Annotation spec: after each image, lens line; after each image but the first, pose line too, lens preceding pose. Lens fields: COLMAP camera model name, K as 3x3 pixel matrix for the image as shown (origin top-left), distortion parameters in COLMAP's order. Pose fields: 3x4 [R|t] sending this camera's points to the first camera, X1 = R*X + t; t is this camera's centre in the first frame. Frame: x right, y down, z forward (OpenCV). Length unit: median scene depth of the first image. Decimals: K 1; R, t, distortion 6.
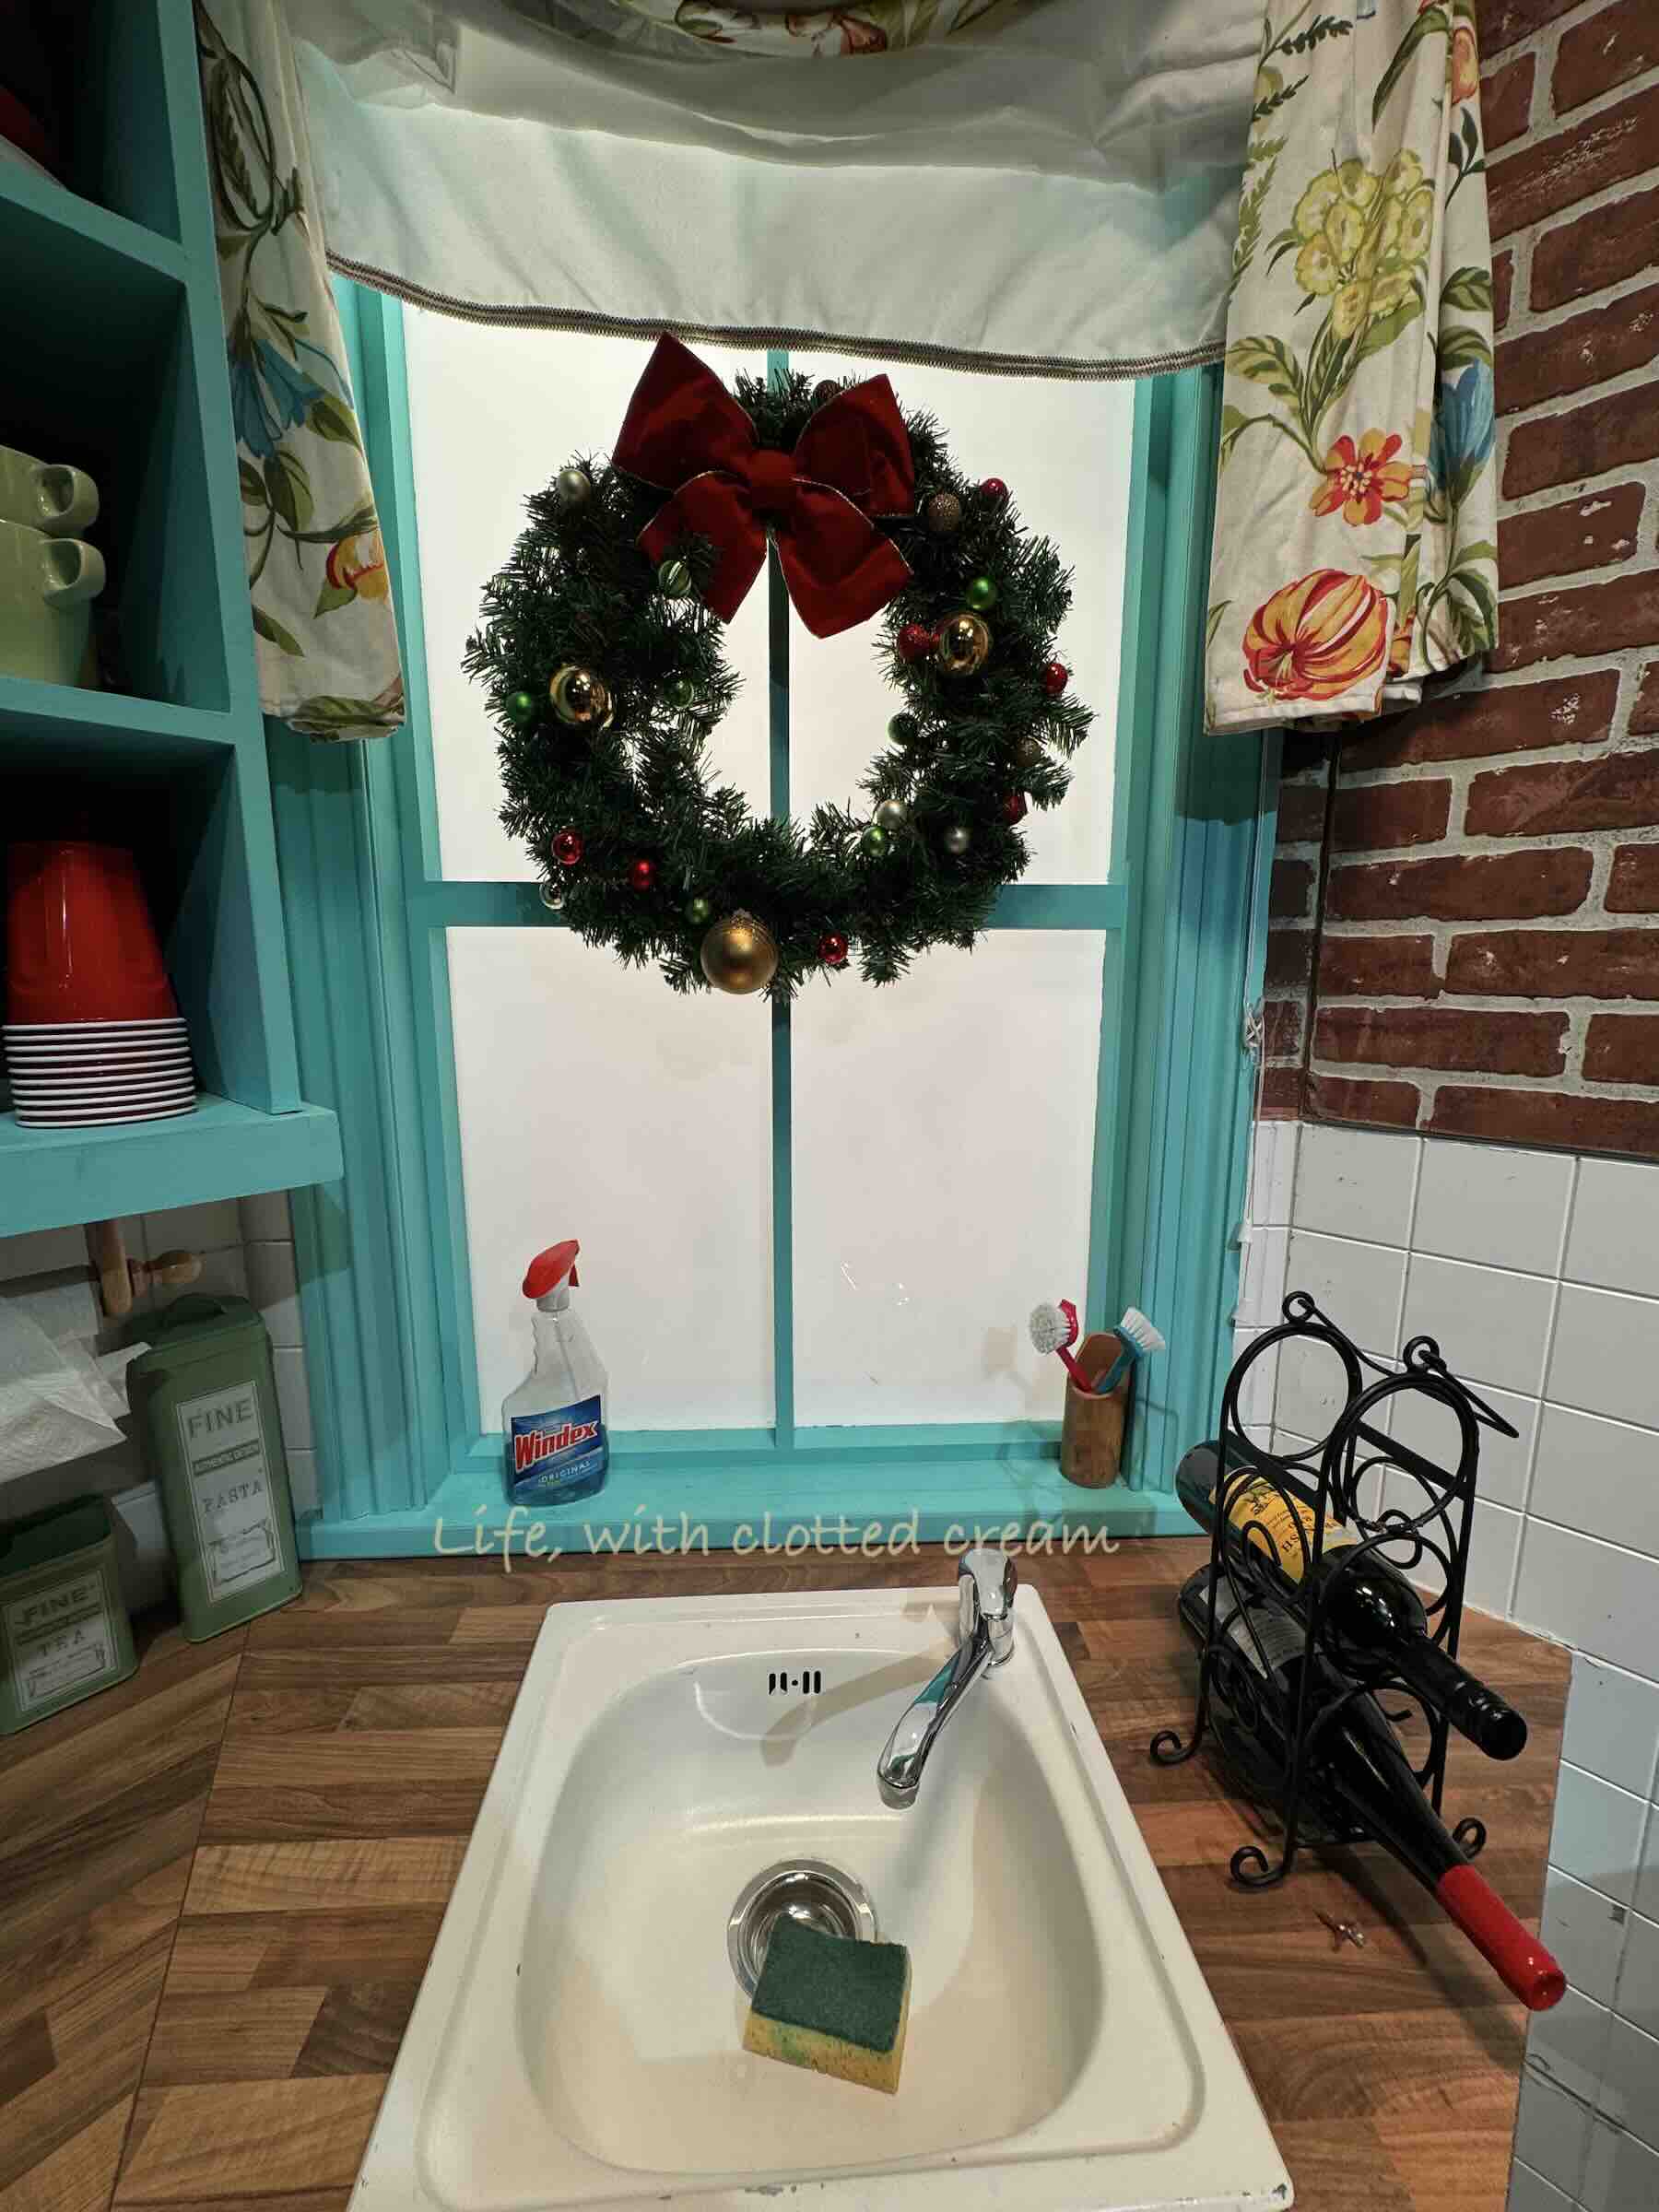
lens RADIAL K [[883.5, 0, 832.1], [0, 883.5, 1115.3], [0, 0, 1]] dist [-0.010648, -0.000057]
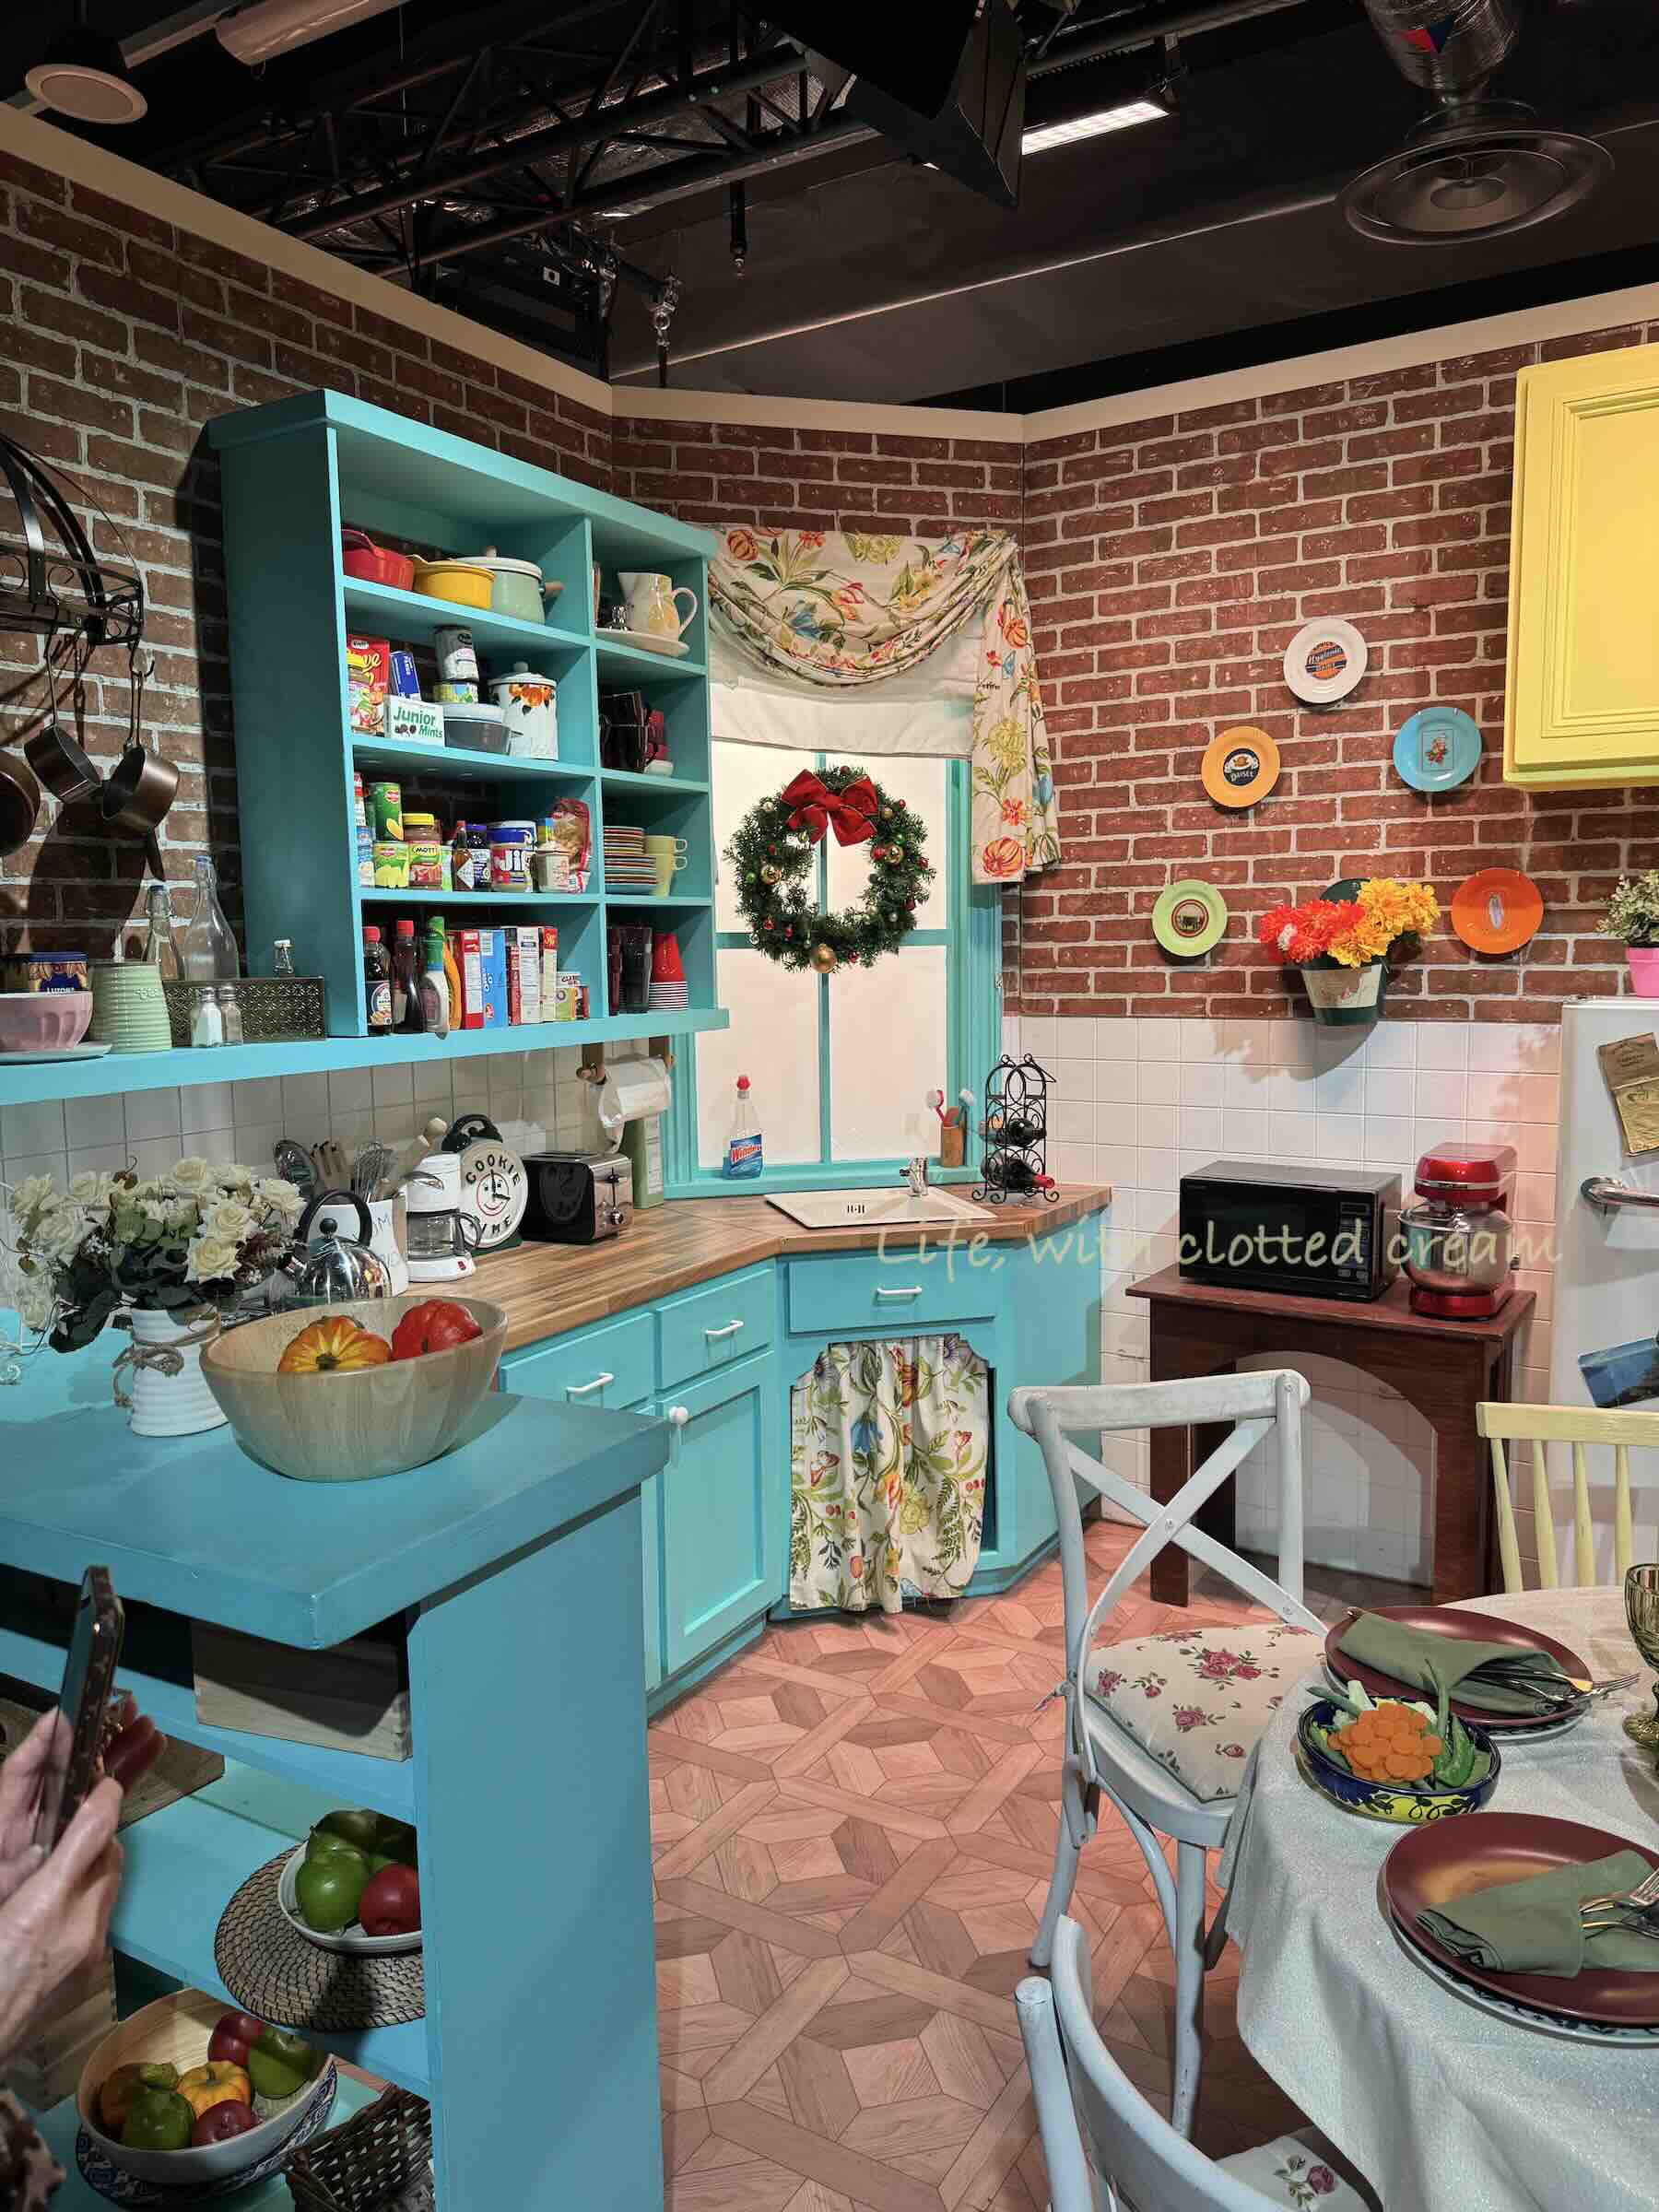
lens RADIAL K [[1557.6, 0, 828.8], [0, 1557.6, 1105.2], [0, 0, 1]] dist [0.000776, 0.000048]
pose [[0.976469, -0.036620, 0.212526, -1.173652], [0.051973, 0.996391, -0.067108, 0.631499], [-0.209301, 0.076575, 0.974848, -3.880301]]
